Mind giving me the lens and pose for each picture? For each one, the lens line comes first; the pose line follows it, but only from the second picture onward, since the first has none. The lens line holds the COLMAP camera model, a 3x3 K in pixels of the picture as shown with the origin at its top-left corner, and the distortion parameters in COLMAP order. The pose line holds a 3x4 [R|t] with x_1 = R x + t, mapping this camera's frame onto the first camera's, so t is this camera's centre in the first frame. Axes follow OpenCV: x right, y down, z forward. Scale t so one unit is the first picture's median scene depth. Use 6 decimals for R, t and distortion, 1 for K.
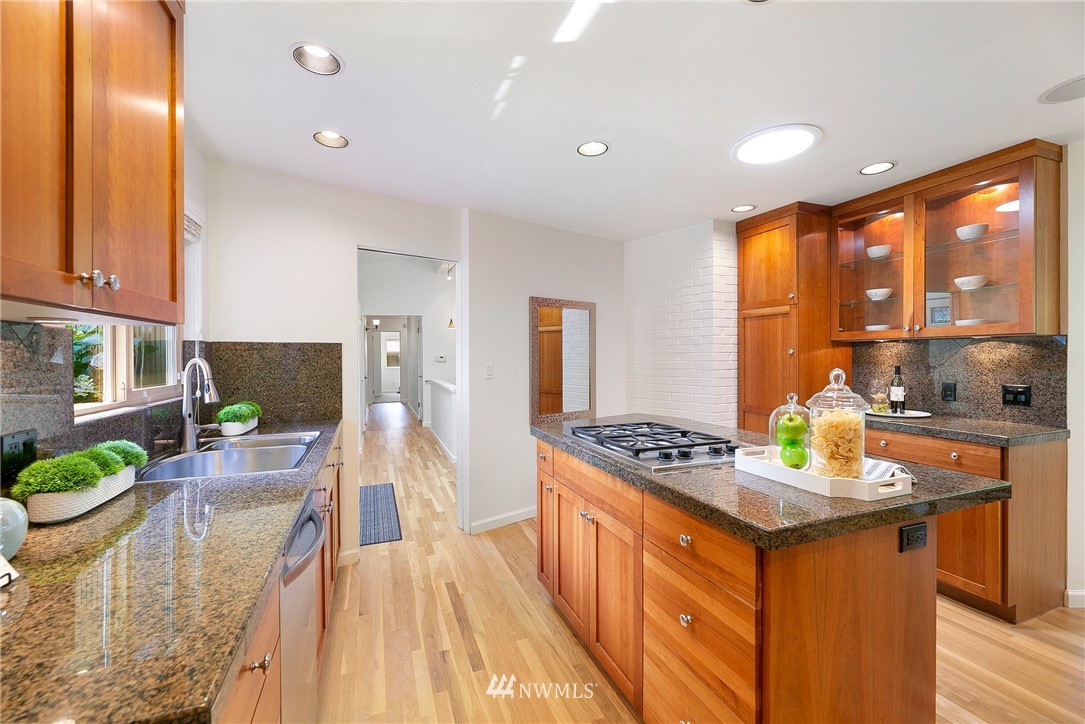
lens RADIAL K [[439.8, 0, 547.0], [0, 439.8, 363.8], [0, 0, 1]] dist [-0.003478, -0.000050]
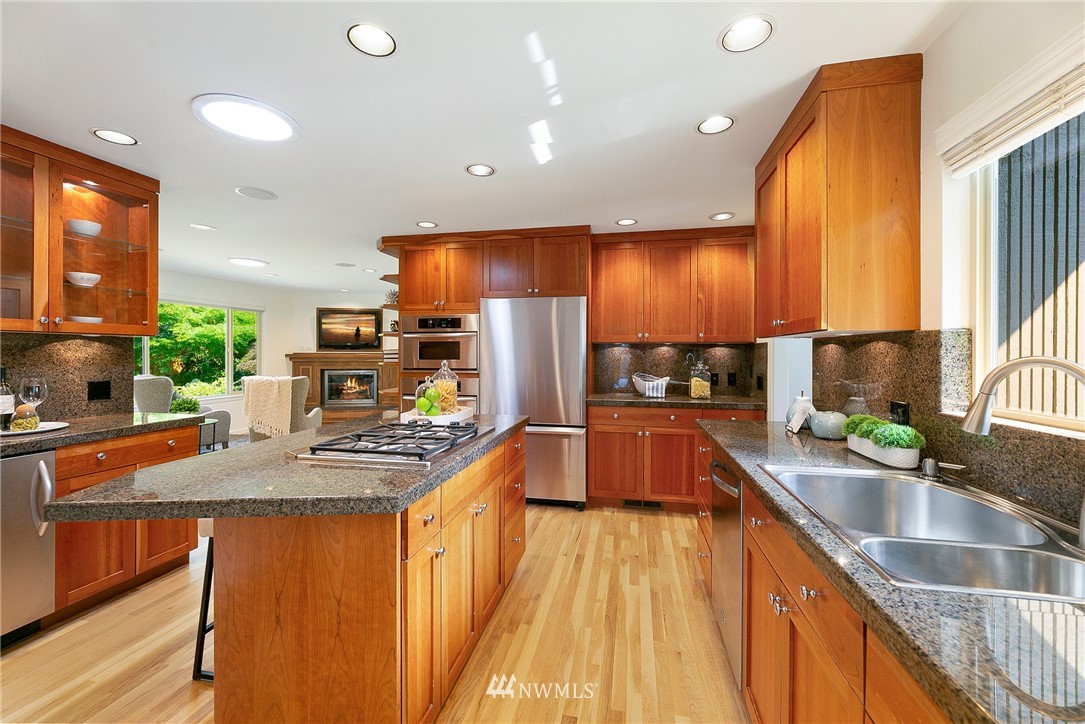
lens RADIAL K [[439.8, 0, 537.5], [0, 439.8, 354.1], [0, 0, 1]] dist [-0.003478, -0.000050]
pose [[-0.845091, 0.001221, 0.534622, -0.421848], [0.007357, 0.999929, 0.009345, -0.019790], [-0.534572, 0.011830, -0.845040, 1.320729]]
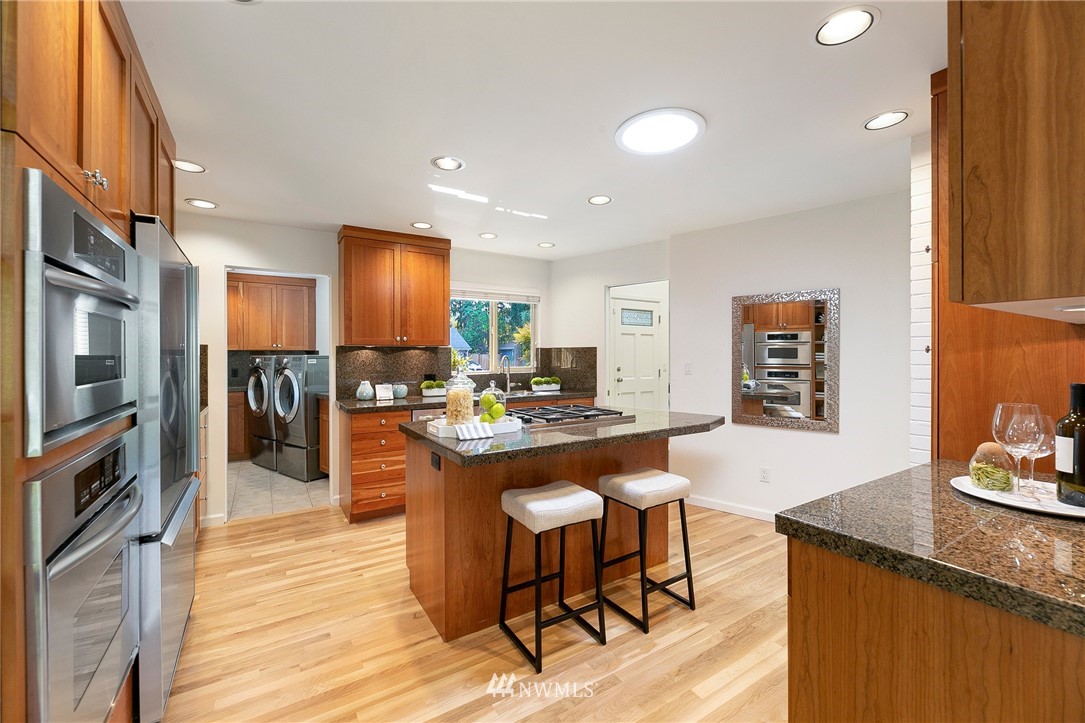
lens RADIAL K [[439.8, 0, 540.2], [0, 439.8, 356.6], [0, 0, 1]] dist [-0.003478, -0.000050]
pose [[0.217810, 0.007958, -0.975959, 1.279877], [-0.006941, 0.999954, 0.006604, -0.015422], [0.975966, 0.005336, 0.217855, 0.488950]]
